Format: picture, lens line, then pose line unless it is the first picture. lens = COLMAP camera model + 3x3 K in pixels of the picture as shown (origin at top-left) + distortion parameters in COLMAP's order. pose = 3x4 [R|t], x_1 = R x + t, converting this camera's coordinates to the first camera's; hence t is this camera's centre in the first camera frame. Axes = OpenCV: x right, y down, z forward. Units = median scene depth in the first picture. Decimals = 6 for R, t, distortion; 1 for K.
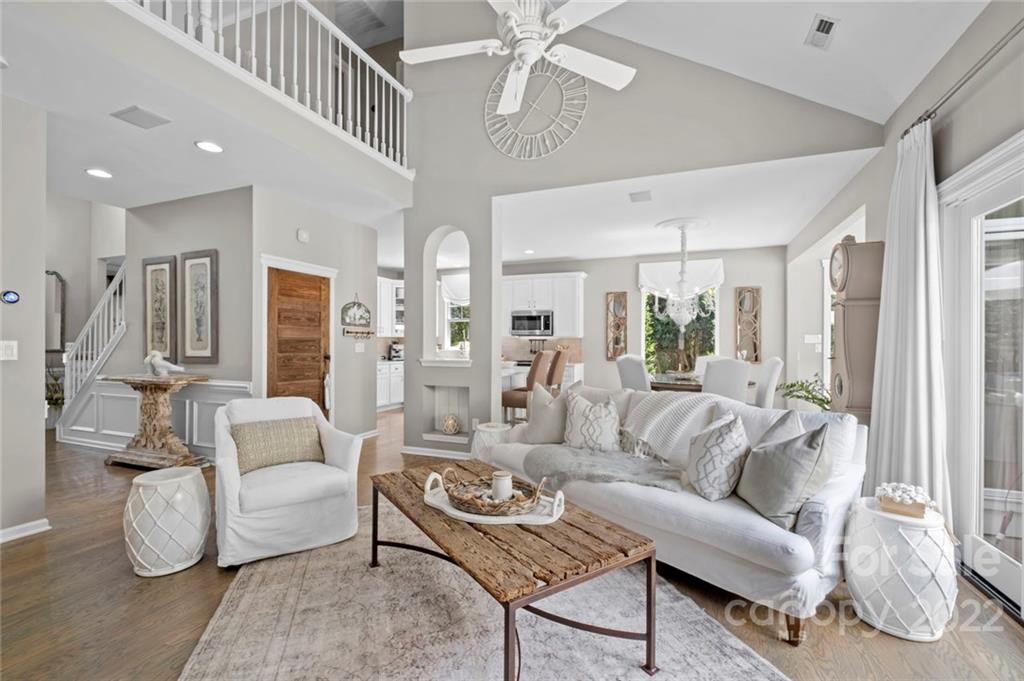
lens RADIAL K [[440.2, 0, 509.2], [0, 440.2, 343.2], [0, 0, 1]] dist [0.001540, -0.003588]
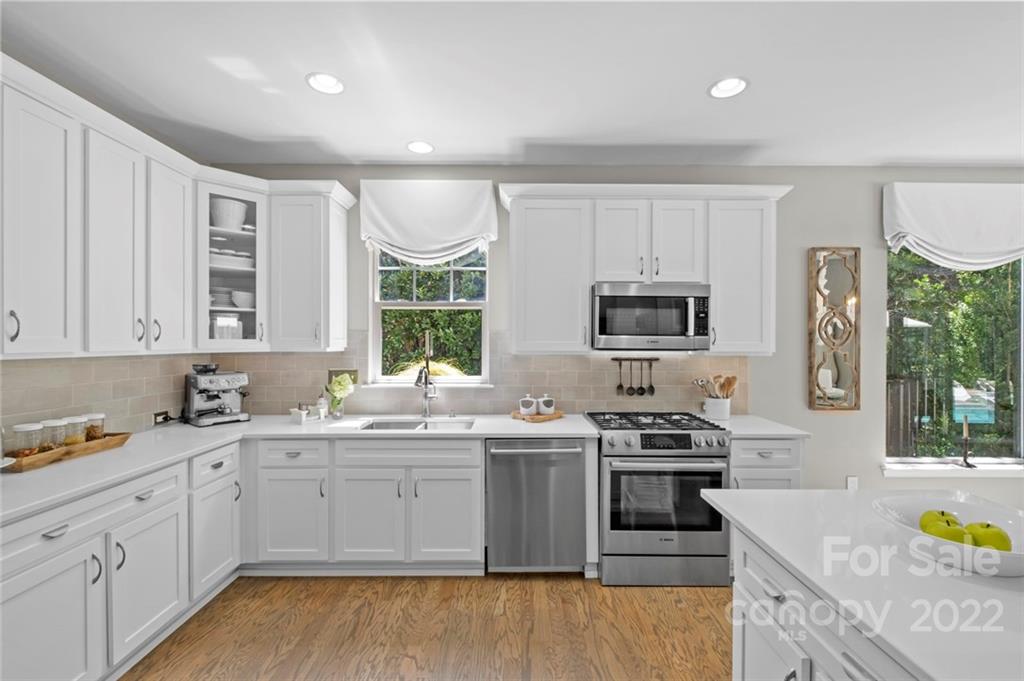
lens RADIAL K [[440.2, 0, 512.8], [0, 440.2, 344.0], [0, 0, 1]] dist [0.001540, -0.003588]
pose [[0.923356, -0.003223, 0.383932, -0.208034], [0.000909, 0.999980, 0.006208, -0.025992], [-0.383945, -0.005383, 0.923340, 0.730018]]
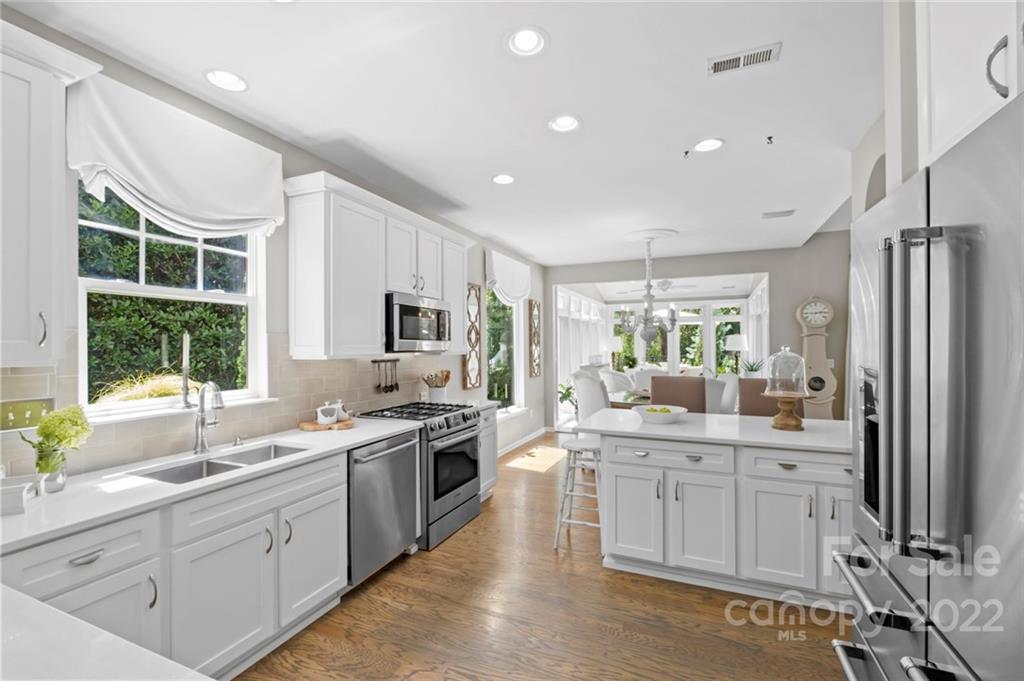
lens RADIAL K [[440.2, 0, 517.6], [0, 440.2, 344.8], [0, 0, 1]] dist [0.001540, -0.003588]
pose [[0.007942, -0.000402, 0.999968, -0.418154], [0.009737, 0.999953, 0.000325, -0.024642], [-0.999921, 0.009734, 0.007945, 0.934251]]
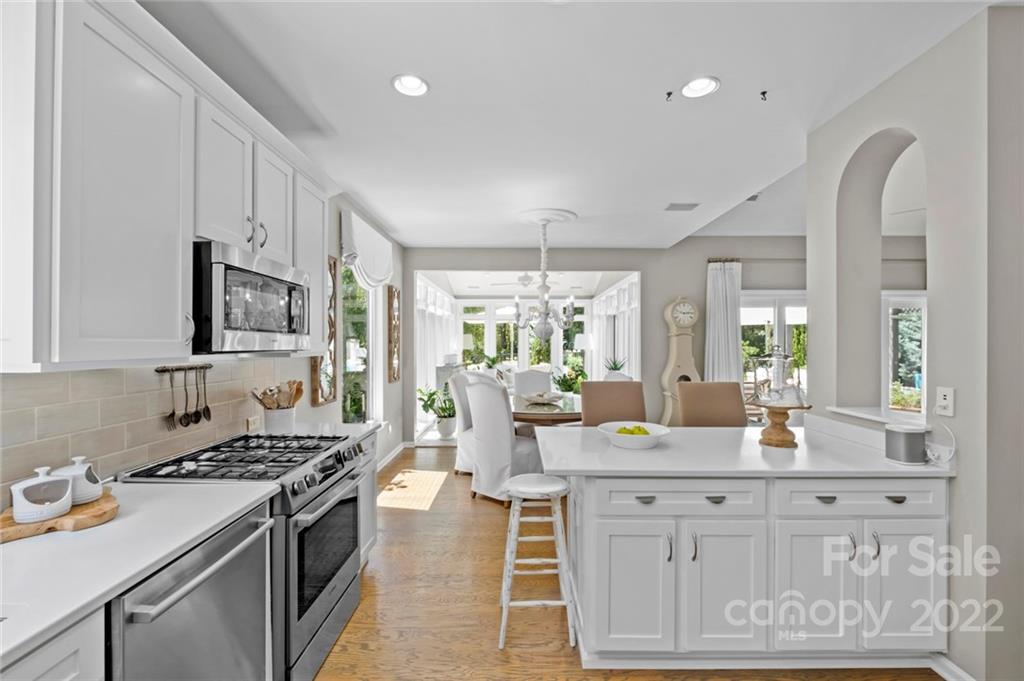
lens RADIAL K [[440.2, 0, 515.8], [0, 440.2, 343.4], [0, 0, 1]] dist [0.001540, -0.003588]
pose [[-0.383733, -0.003178, 0.923439, -0.261195], [0.001595, 0.999990, 0.004104, -0.024461], [-0.923443, 0.003047, -0.383724, 1.000257]]
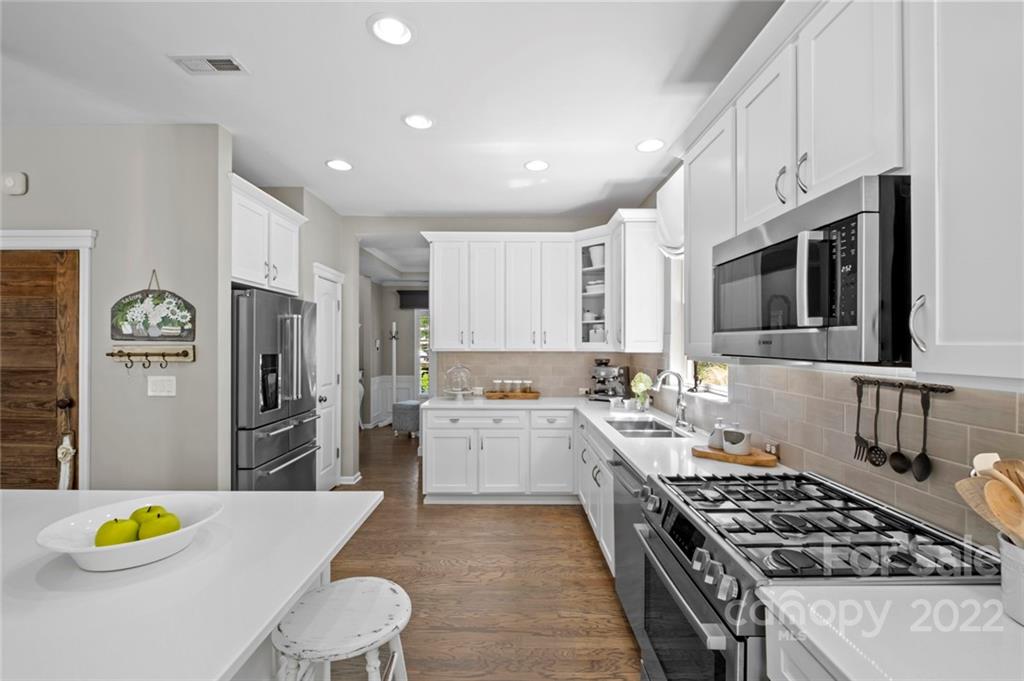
lens RADIAL K [[440.2, 0, 514.5], [0, 440.2, 342.7], [0, 0, 1]] dist [0.001540, -0.003588]
pose [[0.381613, -0.006306, -0.924300, 0.178171], [0.001054, 0.999979, -0.006388, -0.024093], [0.924321, 0.001463, 0.381612, 0.869510]]
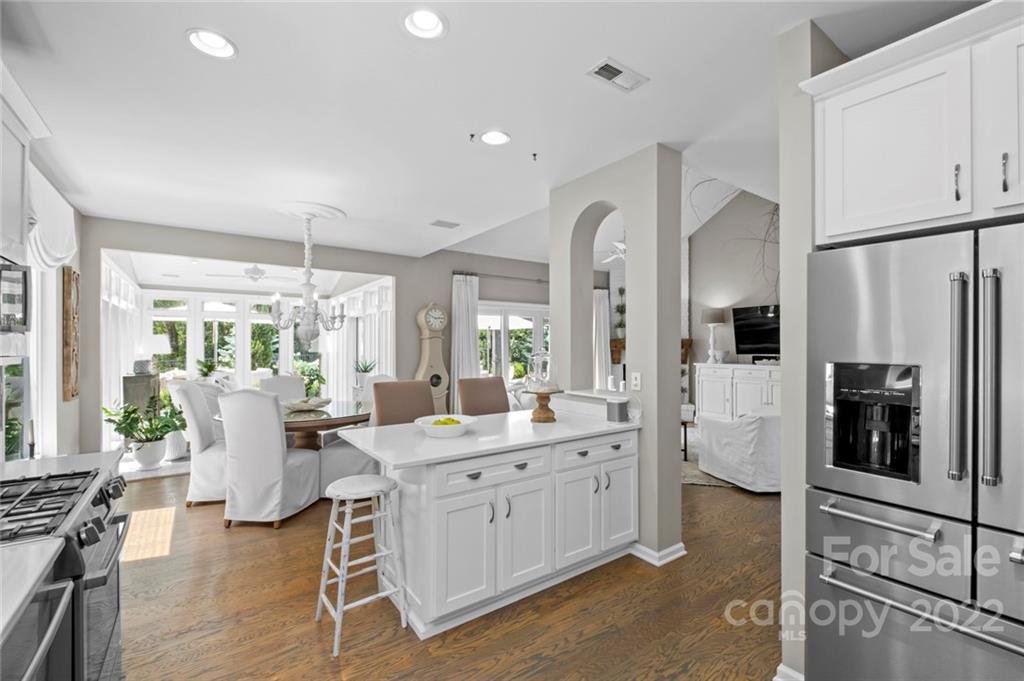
lens RADIAL K [[440.2, 0, 515.9], [0, 440.2, 342.9], [0, 0, 1]] dist [0.001540, -0.003588]
pose [[-0.851778, 0.002019, 0.523900, -0.240201], [0.001931, 0.999998, -0.000713, -0.024768], [-0.523900, 0.000404, -0.851780, 1.075564]]
